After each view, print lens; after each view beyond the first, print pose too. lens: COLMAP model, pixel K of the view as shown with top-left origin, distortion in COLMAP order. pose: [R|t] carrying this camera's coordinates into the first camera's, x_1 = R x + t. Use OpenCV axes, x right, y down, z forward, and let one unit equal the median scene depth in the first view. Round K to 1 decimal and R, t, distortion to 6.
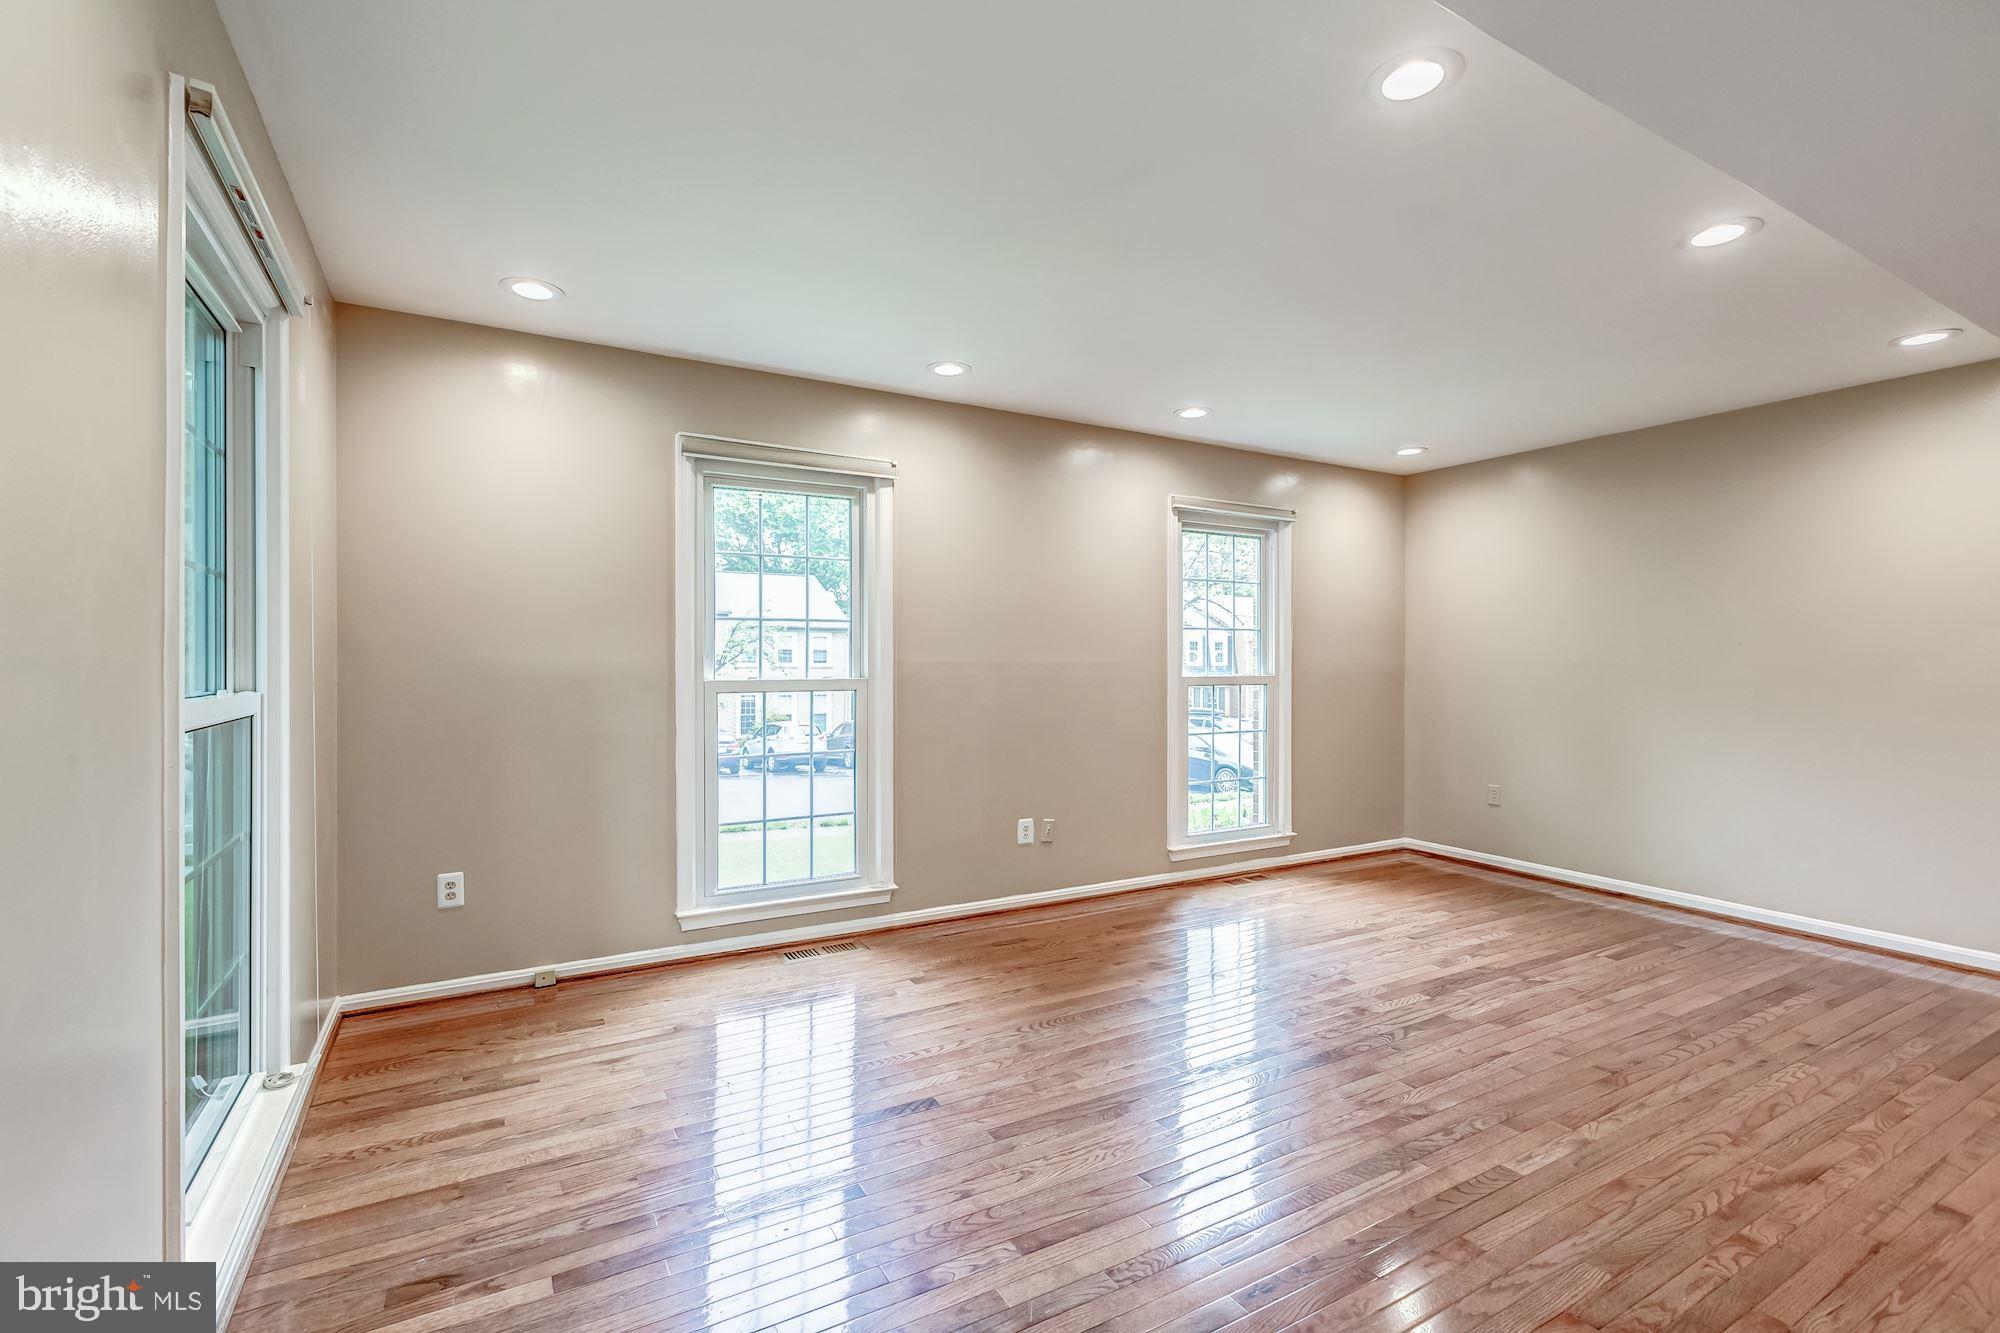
lens RADIAL K [[888.4, 0, 1003.6], [0, 888.4, 624.3], [0, 0, 1]] dist [0.000011, 0.001900]
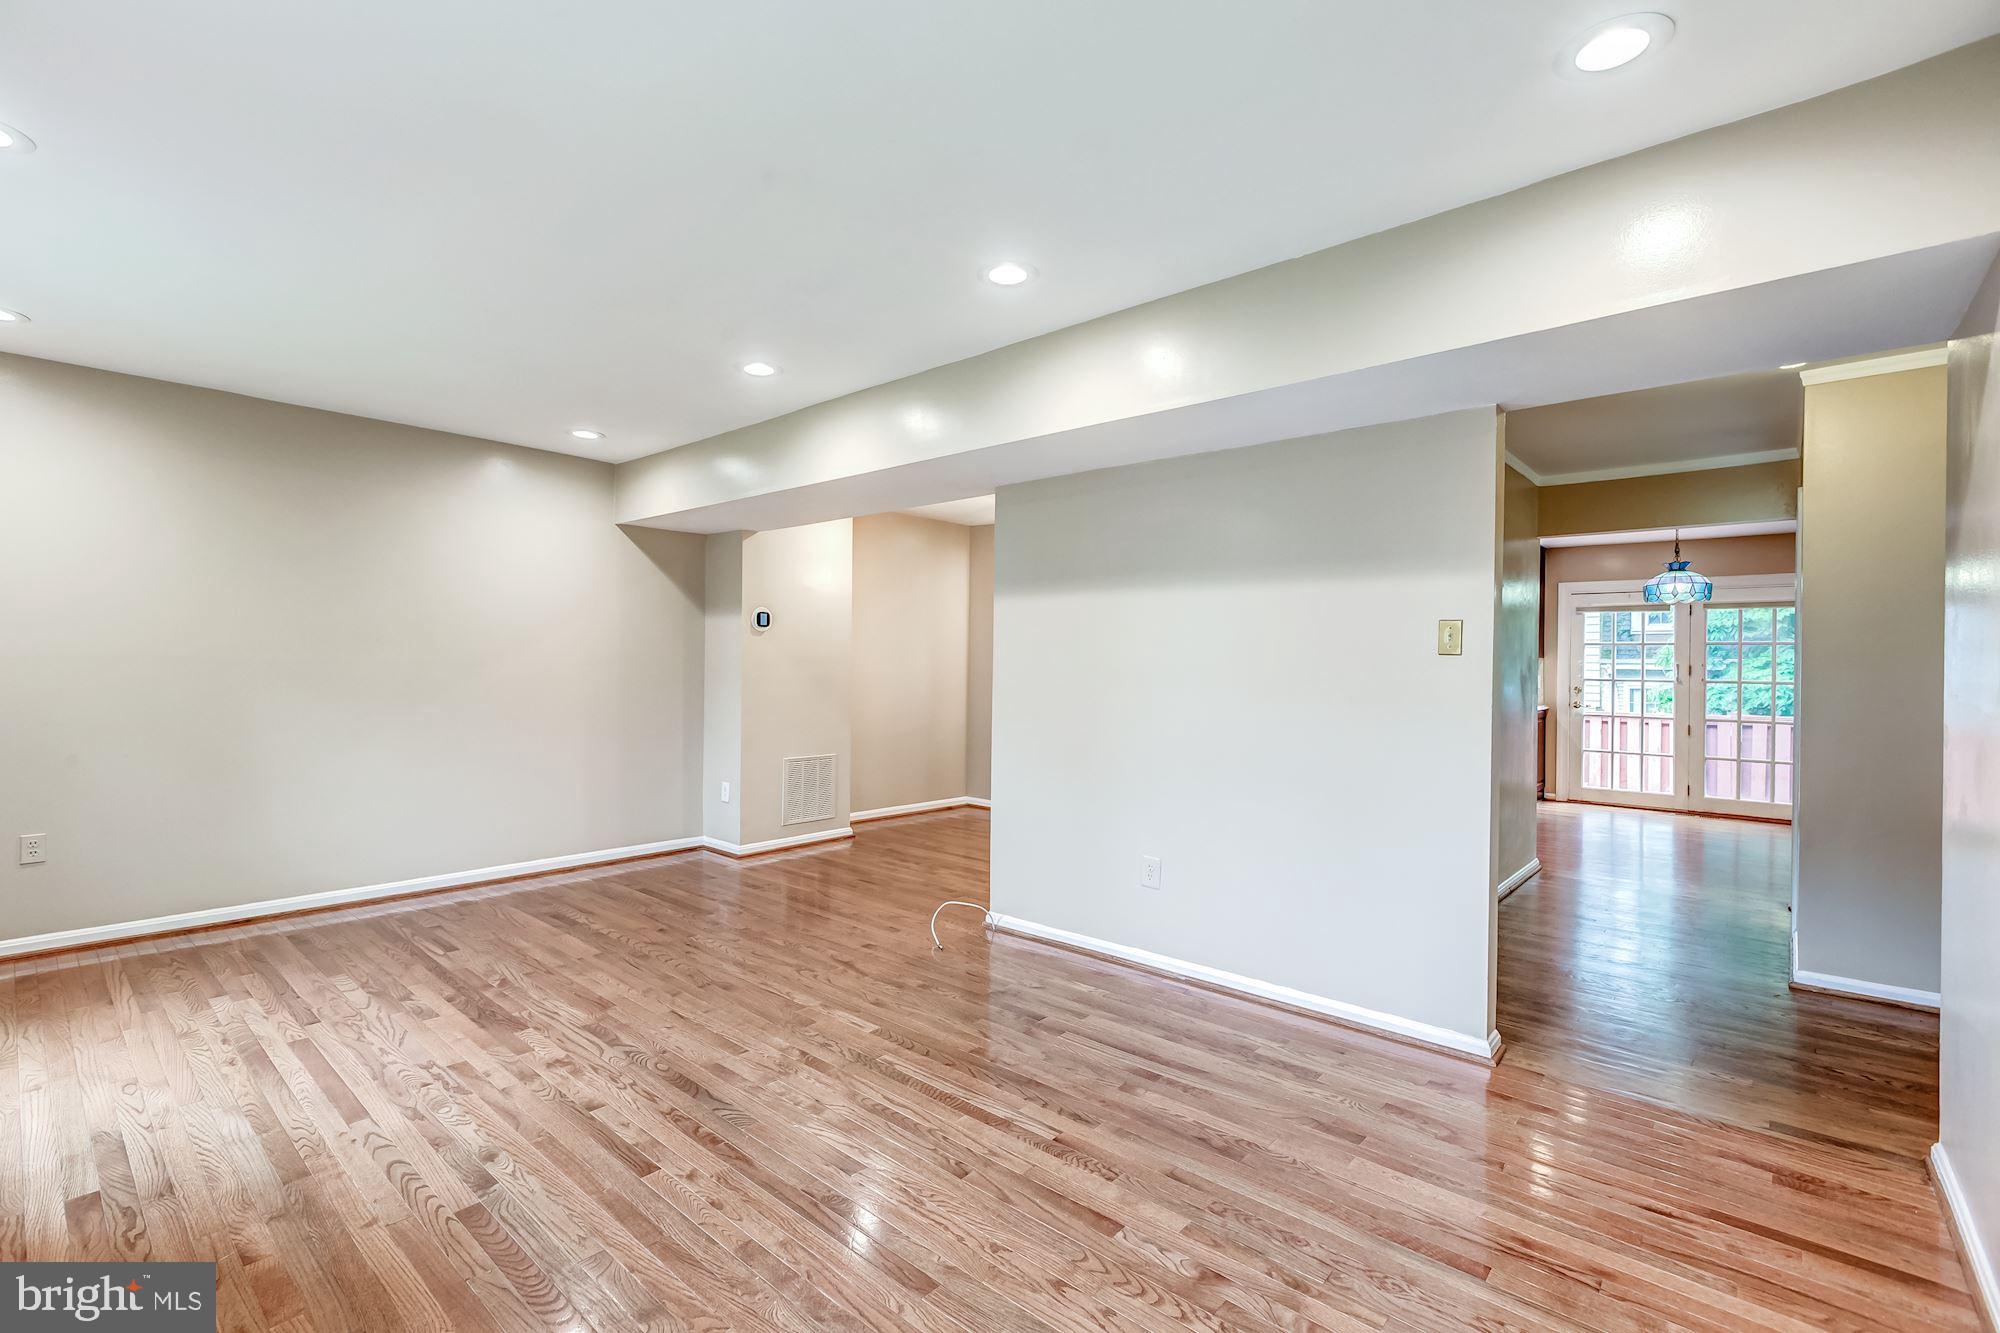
lens RADIAL K [[888.4, 0, 987.6], [0, 888.4, 659.9], [0, 0, 1]] dist [0.000011, 0.001900]
pose [[-0.305719, -0.009231, 0.952077, -0.432497], [-0.055945, 0.998399, -0.008285, 0.014258], [-0.950477, -0.055797, -0.305746, 0.678807]]
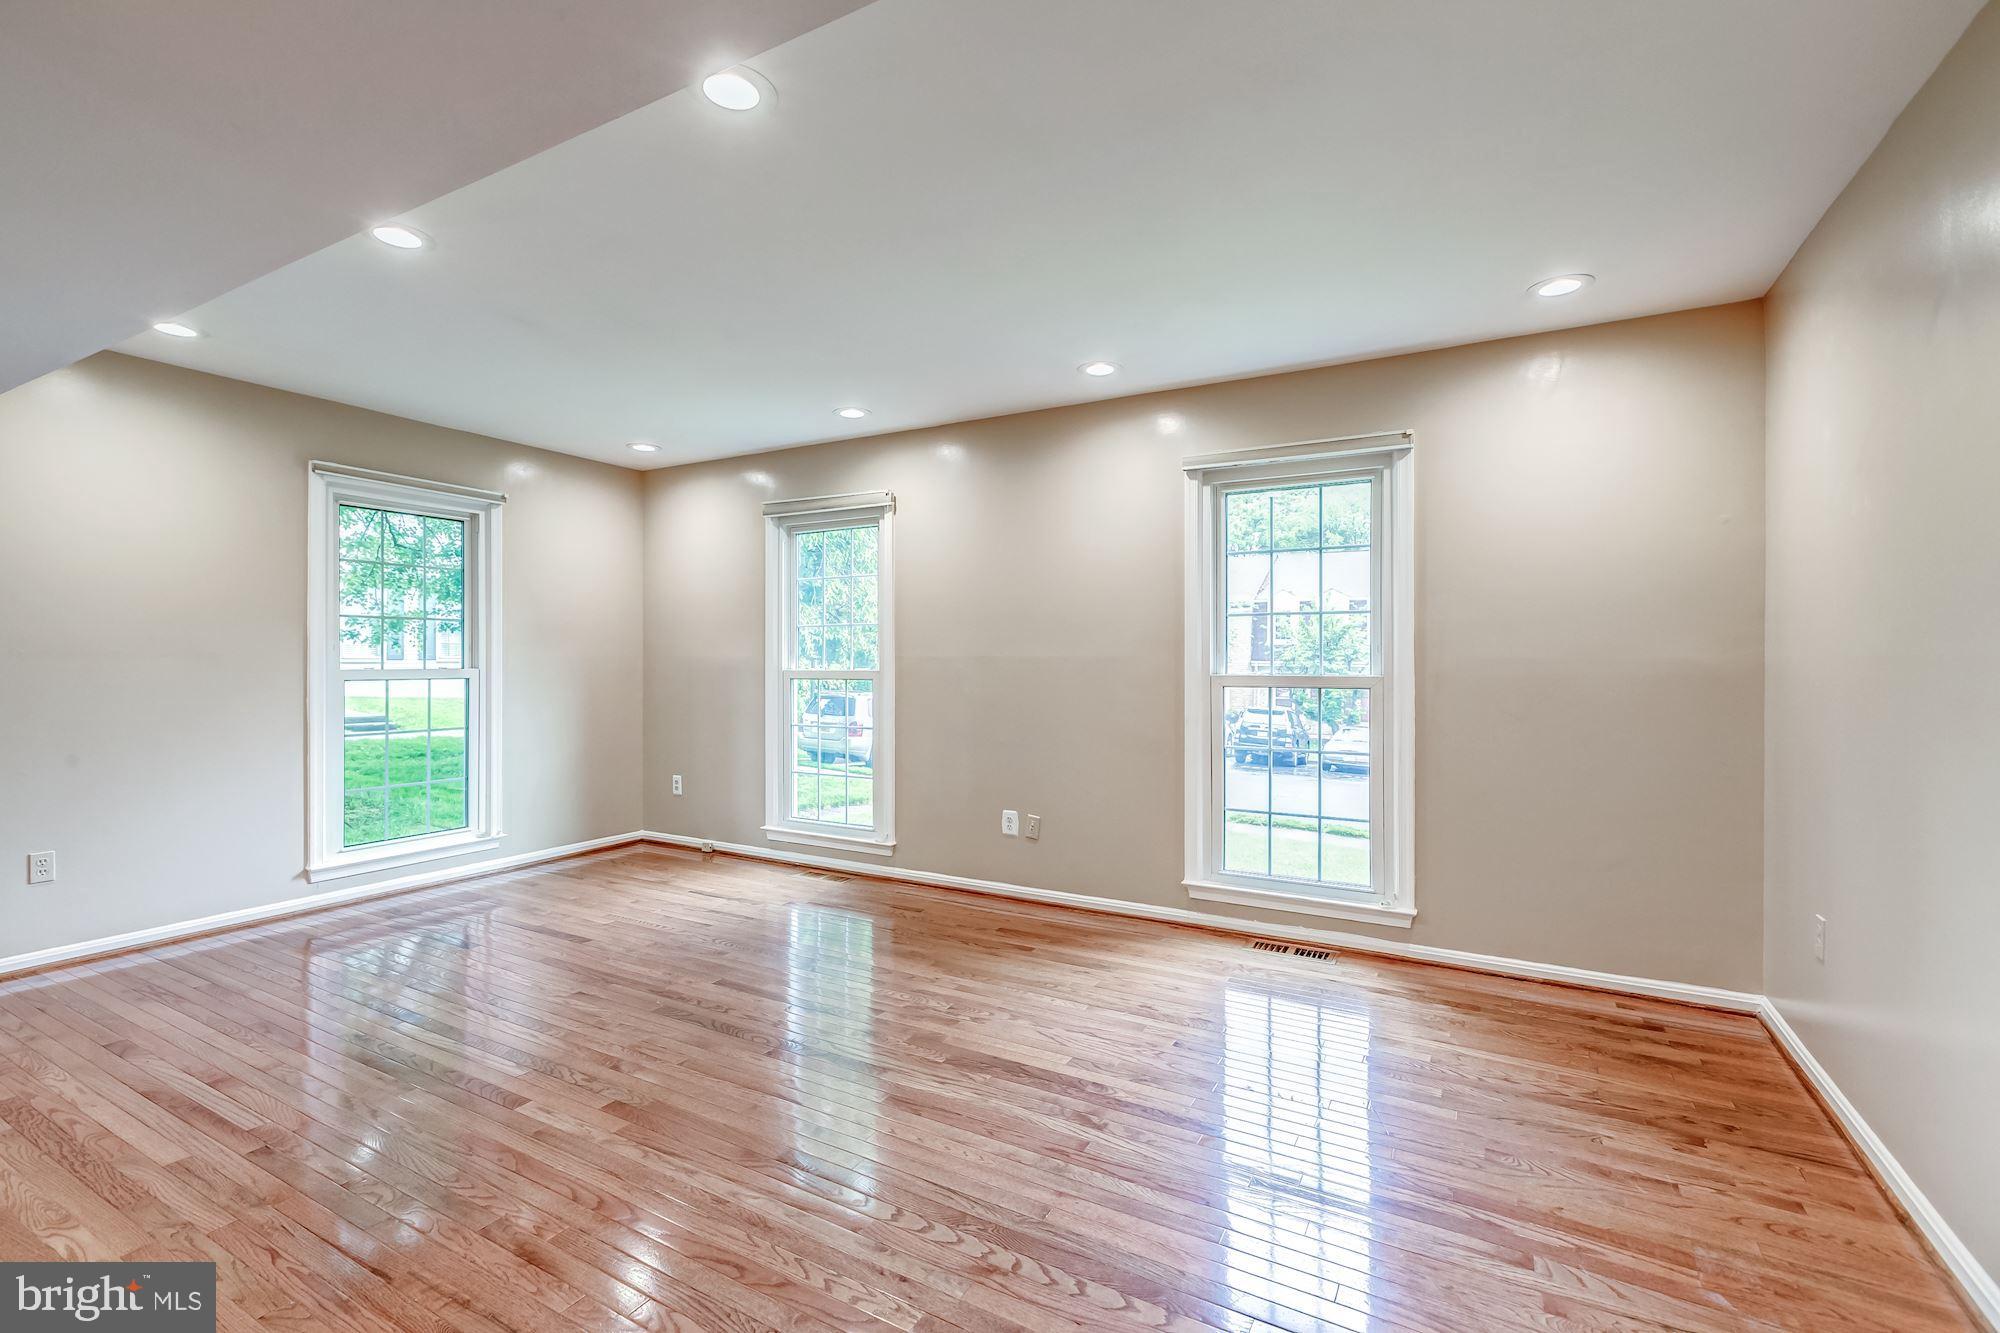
lens RADIAL K [[888.4, 0, 996.8], [0, 888.4, 660.9], [0, 0, 1]] dist [0.000011, 0.001900]
pose [[0.510787, 0.003563, -0.859700, 0.975012], [0.038537, 0.998891, 0.027037, 0.018228], [0.858843, -0.046941, 0.510084, 0.506700]]
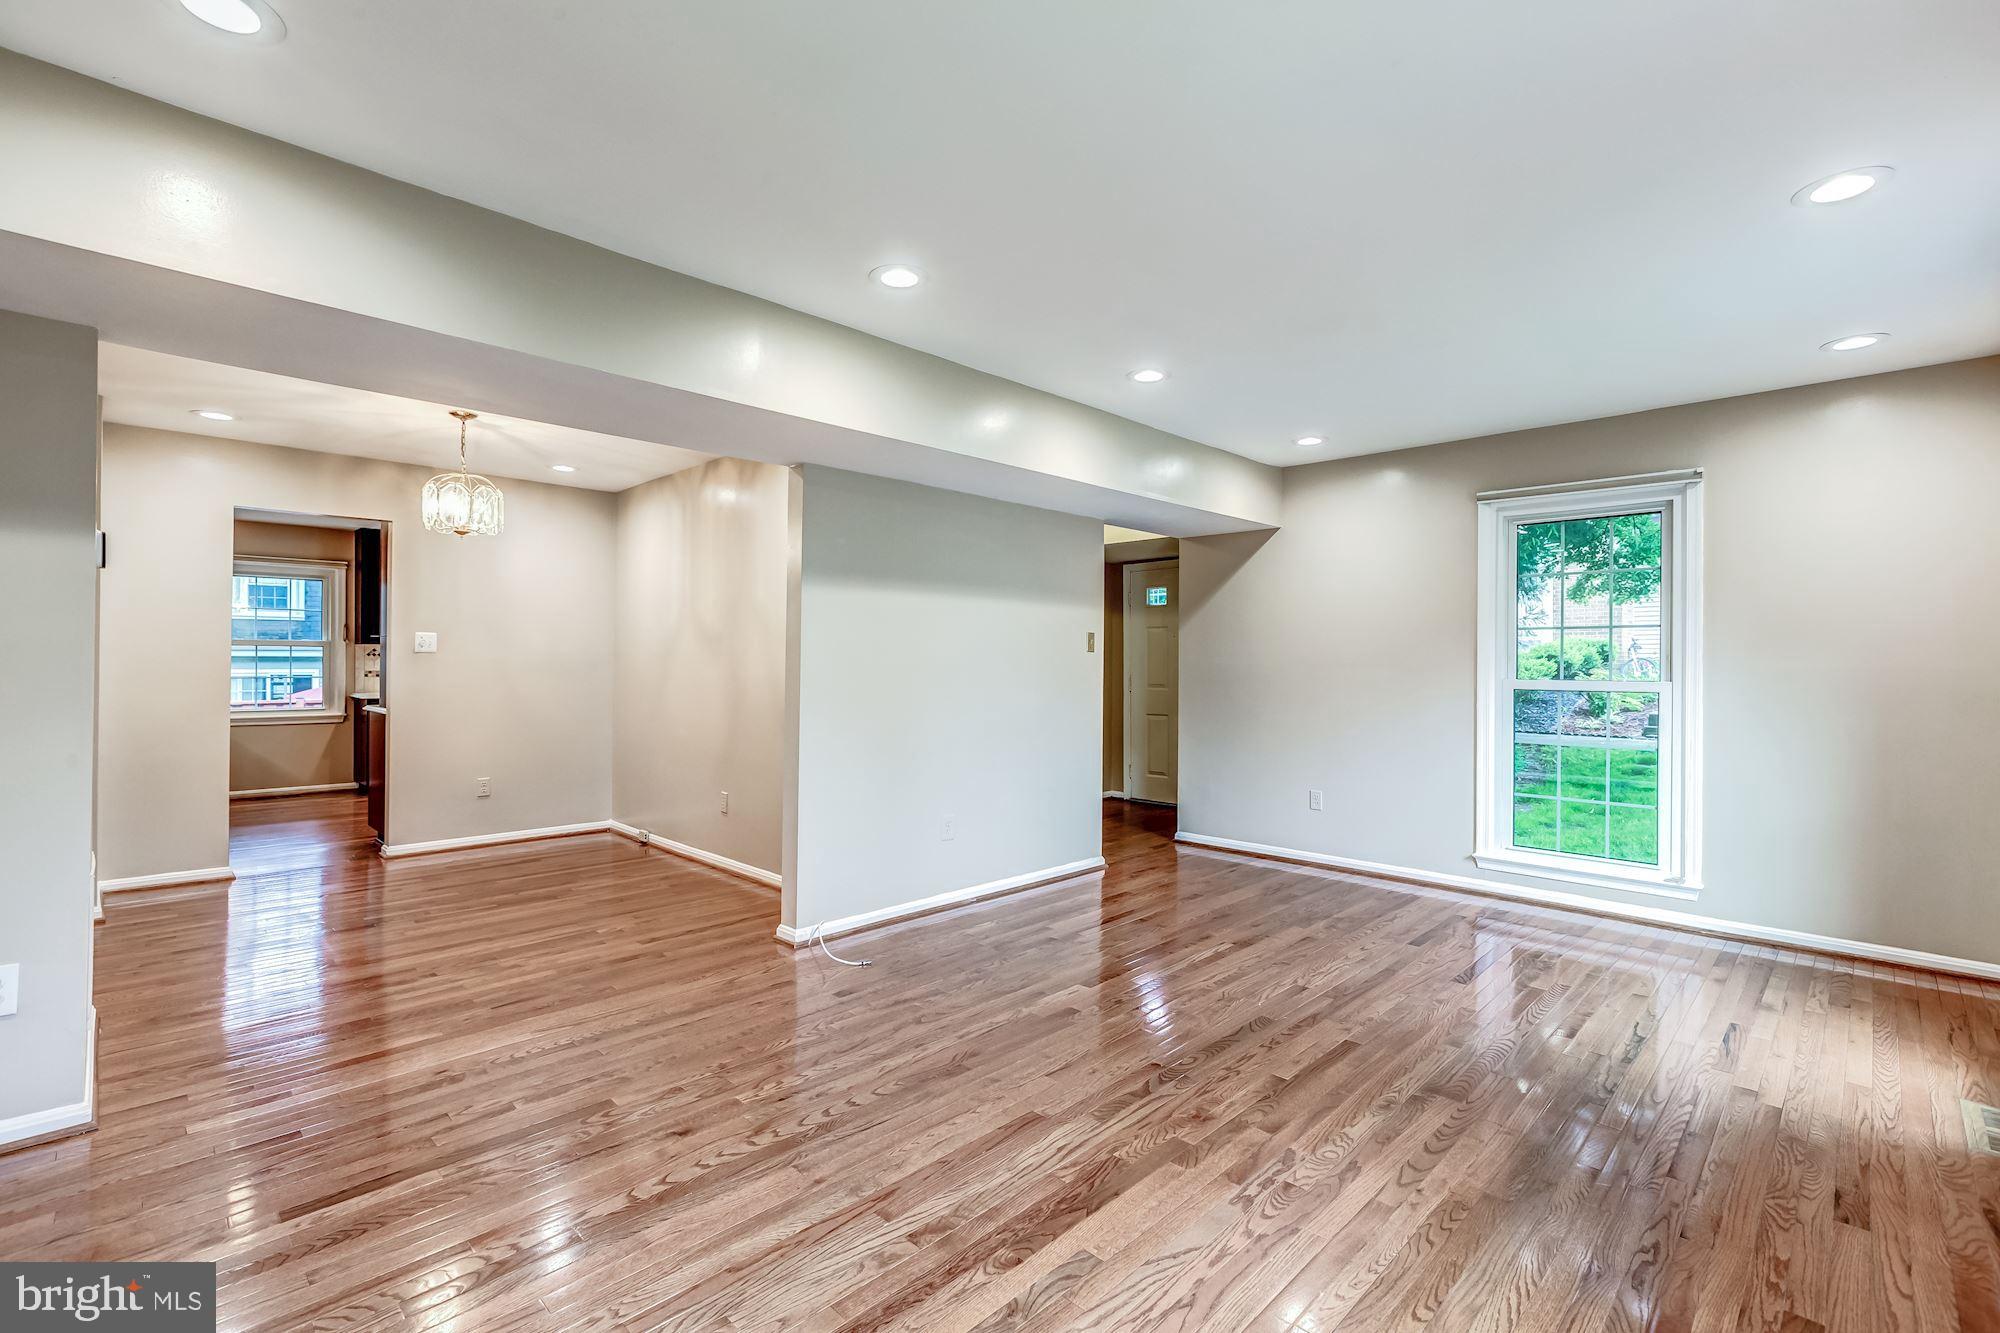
lens RADIAL K [[888.4, 0, 978.3], [0, 888.4, 657.6], [0, 0, 1]] dist [0.000011, 0.001900]
pose [[-0.970251, -0.011068, -0.241847, 0.597928], [0.002175, 0.998516, -0.054423, 0.060643], [0.242091, -0.053330, -0.968787, 1.319265]]
